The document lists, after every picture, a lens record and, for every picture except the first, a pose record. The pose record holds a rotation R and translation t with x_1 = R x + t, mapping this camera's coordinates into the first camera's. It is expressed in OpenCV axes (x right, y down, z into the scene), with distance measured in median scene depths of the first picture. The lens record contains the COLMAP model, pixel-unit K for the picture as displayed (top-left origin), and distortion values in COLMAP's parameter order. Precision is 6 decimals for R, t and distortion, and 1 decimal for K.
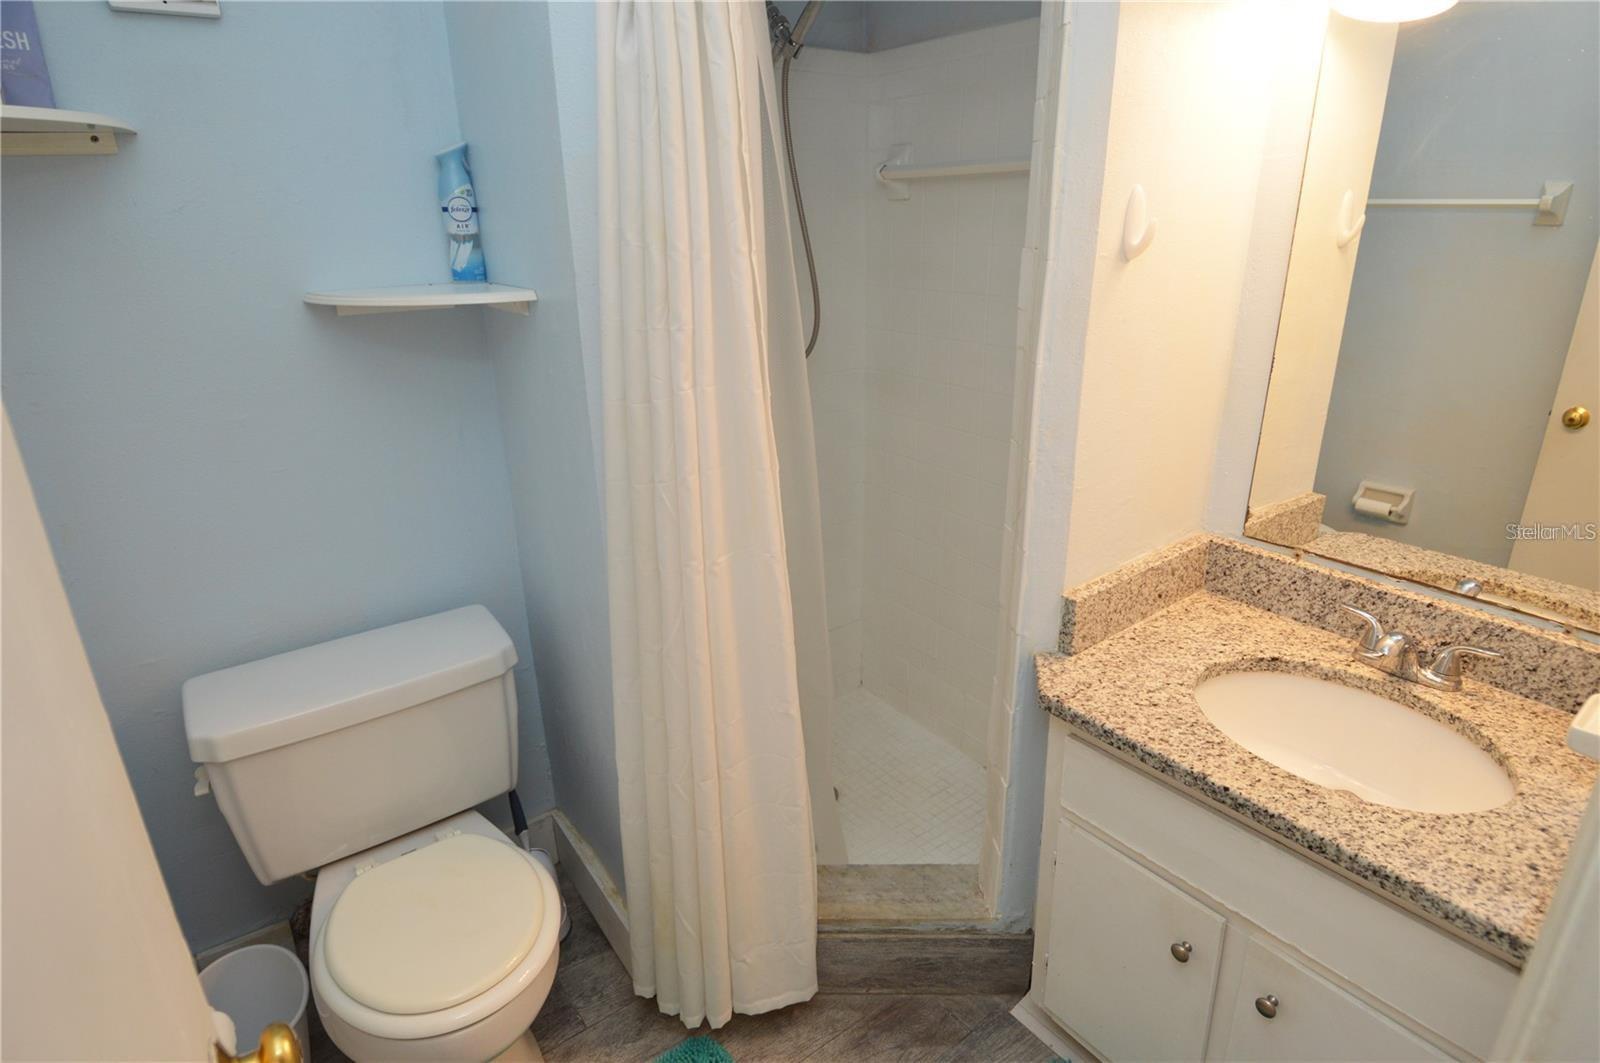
lens RADIAL K [[854.3, 0, 808.7], [0, 854.3, 525.5], [0, 0, 1]] dist [0.018202, -0.026913]
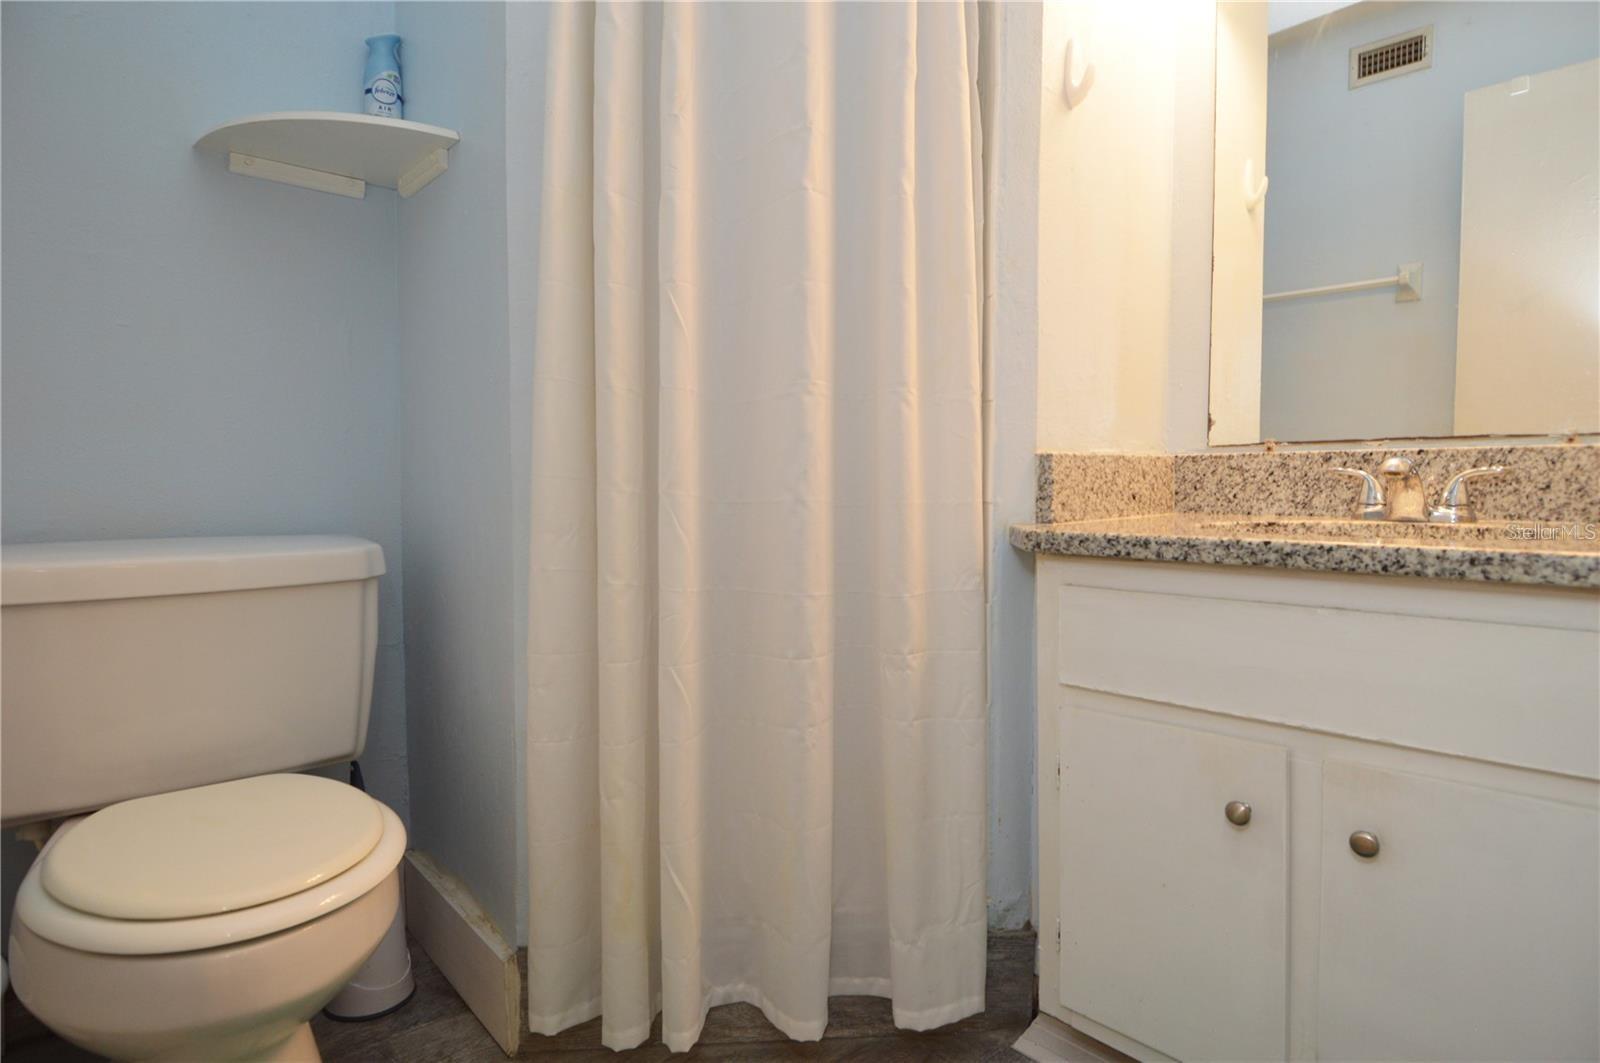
lens RADIAL K [[856.4, 0, 807.2], [0, 856.4, 528.2], [0, 0, 1]] dist [0.010562, -0.022174]
pose [[0.994433, 0.012382, 0.104640, -0.032525], [0.019590, 0.954034, -0.299058, 0.414262], [-0.103533, 0.299443, 0.948480, 0.199016]]
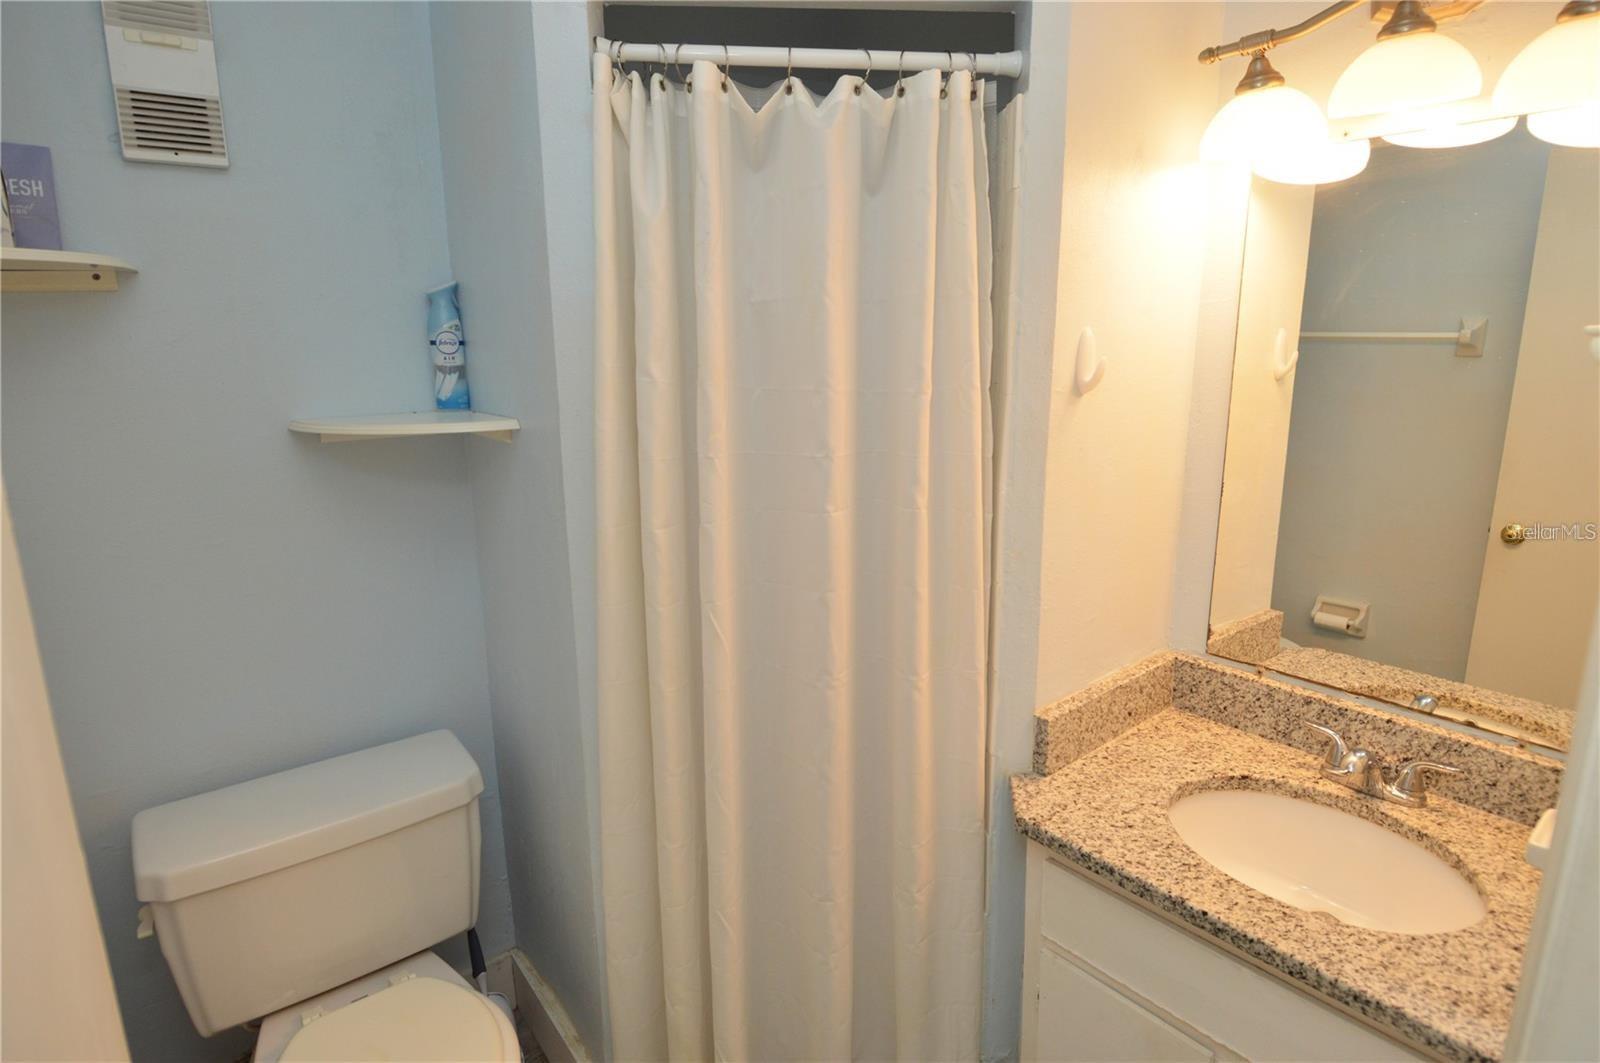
lens RADIAL K [[858.8, 0, 808.5], [0, 858.8, 523.1], [0, 0, 1]] dist [0.011843, -0.022371]
pose [[0.999352, -0.001946, 0.035934, -0.005843], [0.006744, 0.990975, -0.133880, -0.008438], [-0.035349, 0.134036, 0.990346, -0.025428]]
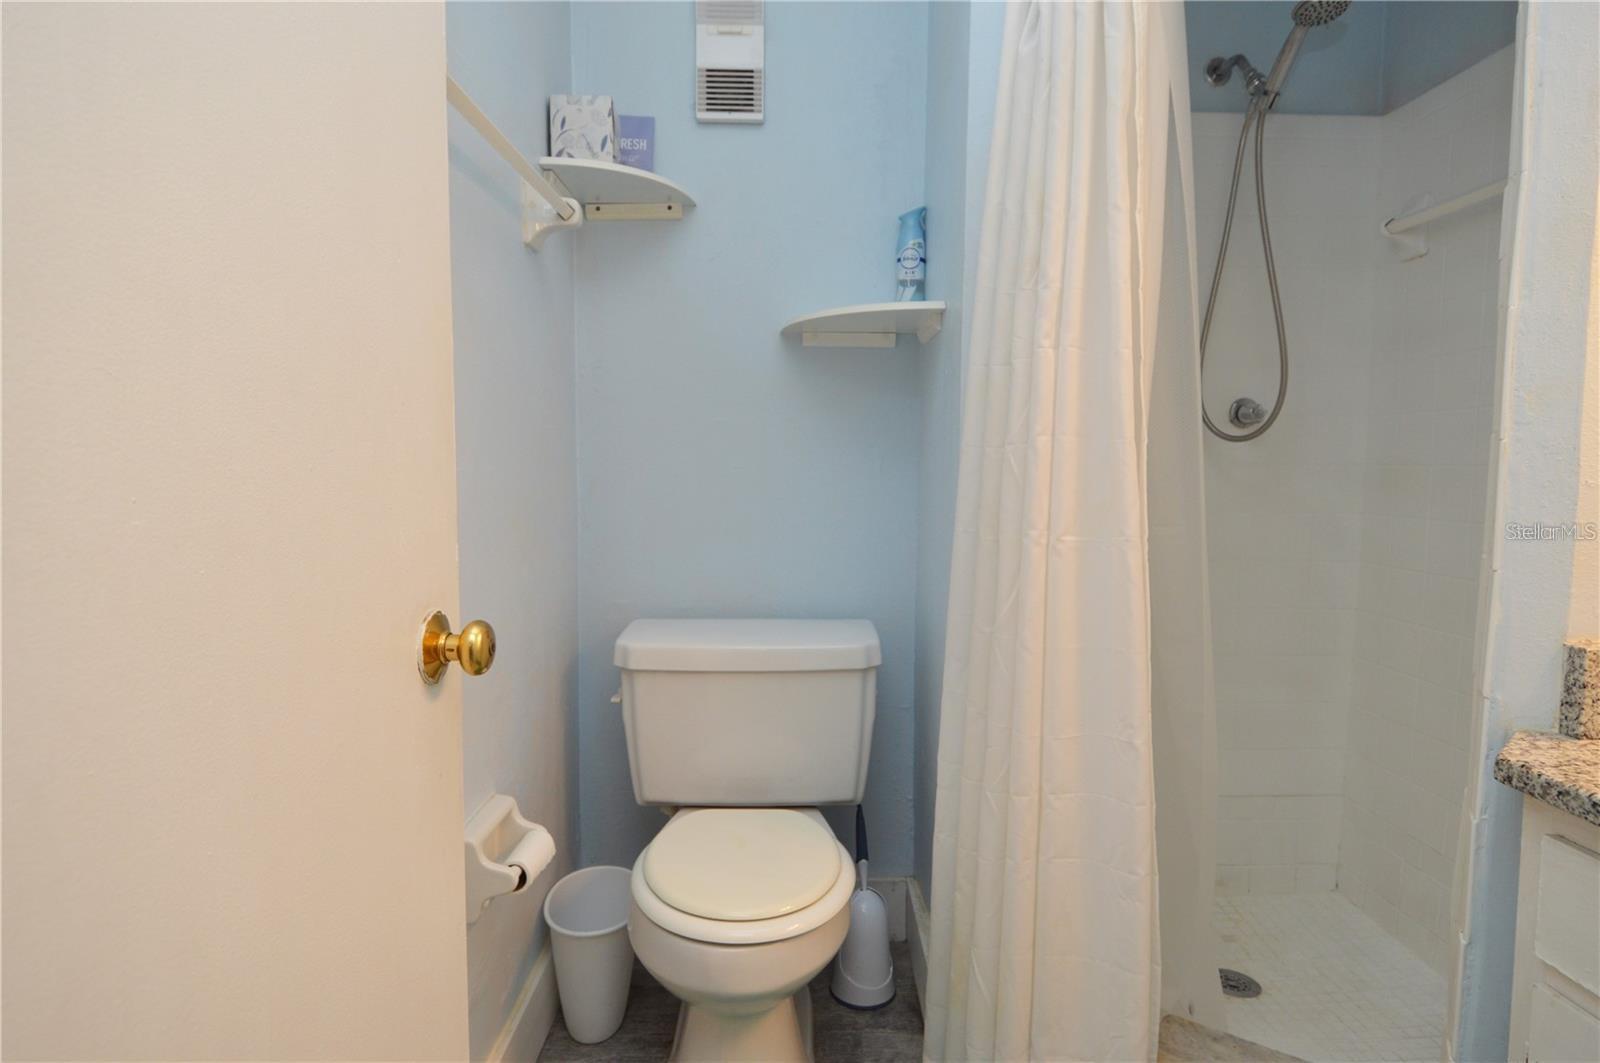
lens RADIAL K [[879.8, 0, 806.3], [0, 879.8, 537.2], [0, 0, 1]] dist [0.022327, -0.028599]
pose [[0.813646, 0.068172, -0.577349, 0.202158], [-0.218152, 0.956333, -0.194516, 0.266411], [0.538878, 0.284217, 0.792989, 0.092478]]
